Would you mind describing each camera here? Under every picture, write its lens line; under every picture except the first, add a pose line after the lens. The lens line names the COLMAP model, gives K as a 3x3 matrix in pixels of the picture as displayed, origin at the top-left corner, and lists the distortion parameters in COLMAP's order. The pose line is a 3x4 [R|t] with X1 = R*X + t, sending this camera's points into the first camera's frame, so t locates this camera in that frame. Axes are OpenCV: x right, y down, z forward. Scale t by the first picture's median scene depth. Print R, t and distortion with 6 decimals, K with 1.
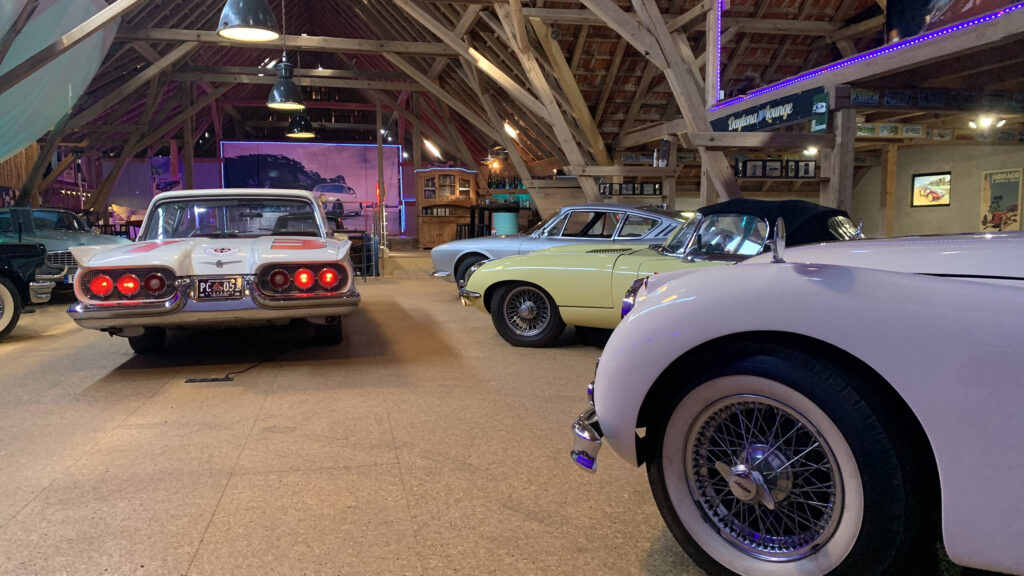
lens RADIAL K [[791.8, 0, 513.3], [0, 791.8, 291.4], [0, 0, 1]] dist [0.101027, -0.208469]
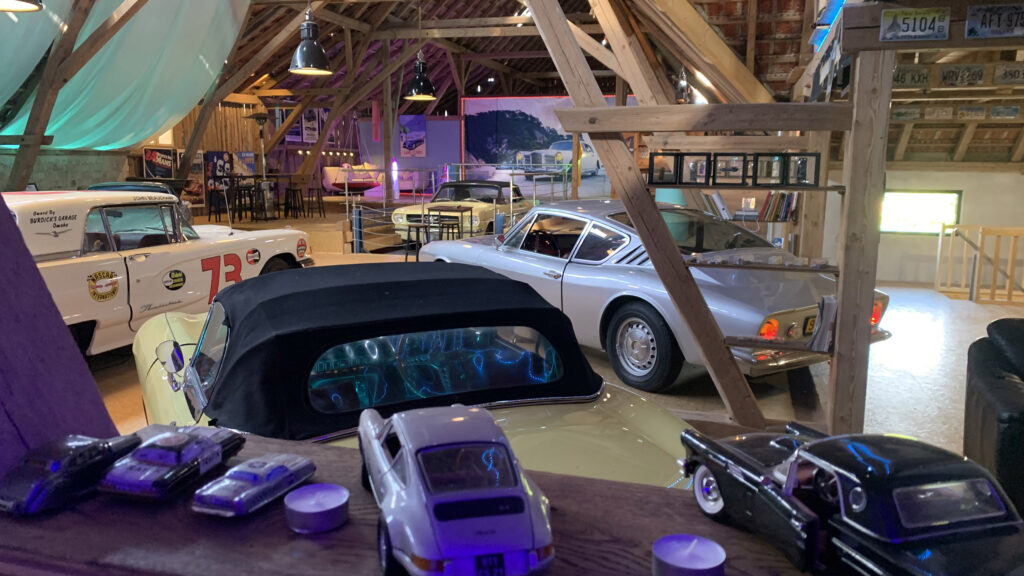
lens RADIAL K [[791.8, 0, 513.3], [0, 791.8, 291.4], [0, 0, 1]] dist [0.101027, -0.208469]
pose [[0.880892, 0.085705, -0.465493, 0.285705], [-0.051433, 0.994979, 0.085861, -0.067813], [0.470514, -0.051692, 0.880877, 0.274239]]
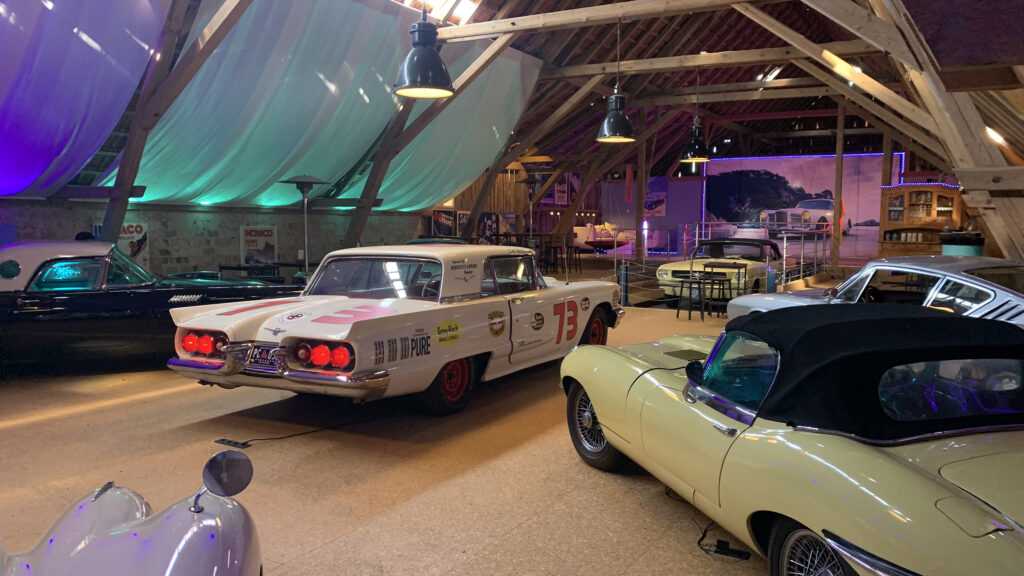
lens RADIAL K [[791.8, 0, 513.3], [0, 791.8, 291.4], [0, 0, 1]] dist [0.101027, -0.208469]
pose [[0.740717, 0.068598, -0.668305, 0.234581], [-0.068641, 0.997295, 0.026289, -0.056777], [0.668301, 0.026400, 0.743422, 0.178792]]
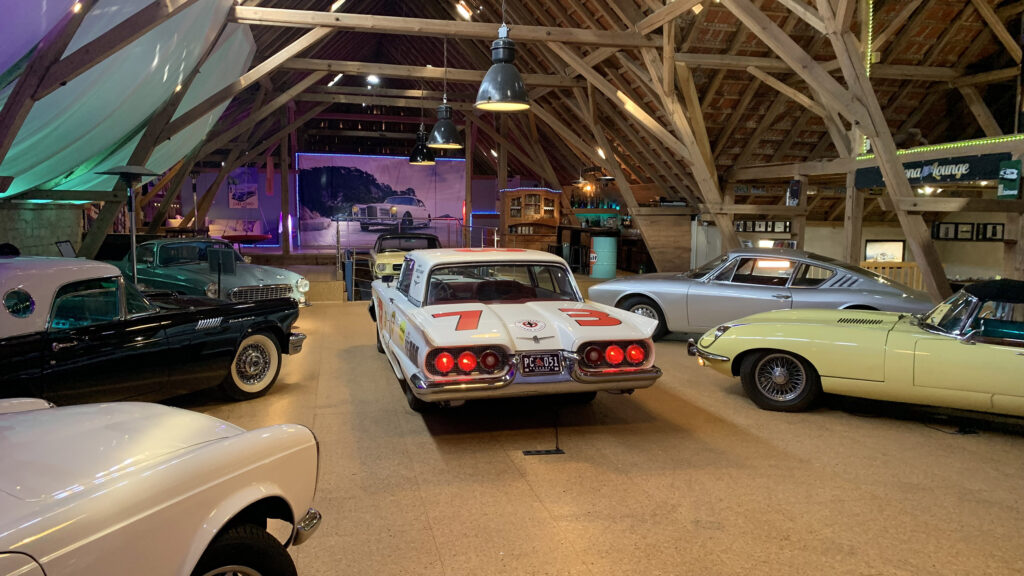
lens RADIAL K [[801.5, 0, 506.9], [0, 801.5, 274.3], [0, 0, 1]] dist [0.015878, -0.007829]
pose [[0.999816, 0.019012, 0.002541, -0.171981], [-0.018977, 0.999735, -0.013038, -0.044722], [-0.002788, 0.012987, 0.999912, -0.031843]]
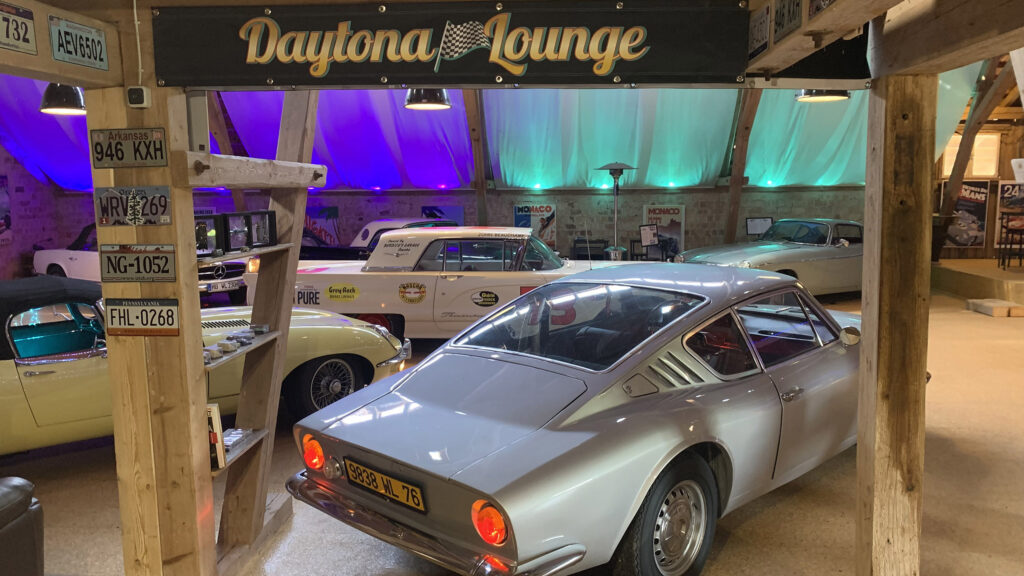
lens RADIAL K [[784.3, 0, 507.7], [0, 784.3, 289.8], [0, 0, 1]] dist [0.072792, -0.136505]
pose [[-0.290165, 0.126524, -0.948576, 0.454701], [-0.067782, 0.986015, 0.152252, -0.124644], [0.954573, 0.108474, -0.277531, 0.801427]]
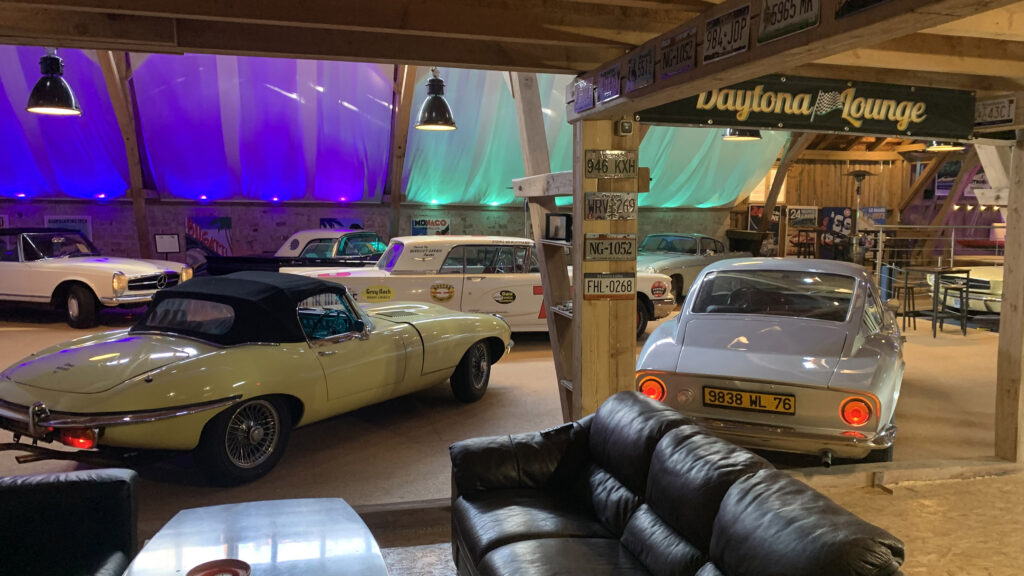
lens RADIAL K [[784.3, 0, 507.7], [0, 784.3, 289.8], [0, 0, 1]] dist [0.072792, -0.136505]
pose [[0.053844, 0.104982, -0.993015, 0.582580], [-0.093279, 0.990638, 0.099672, -0.099905], [0.994183, 0.087261, 0.063133, 0.569077]]
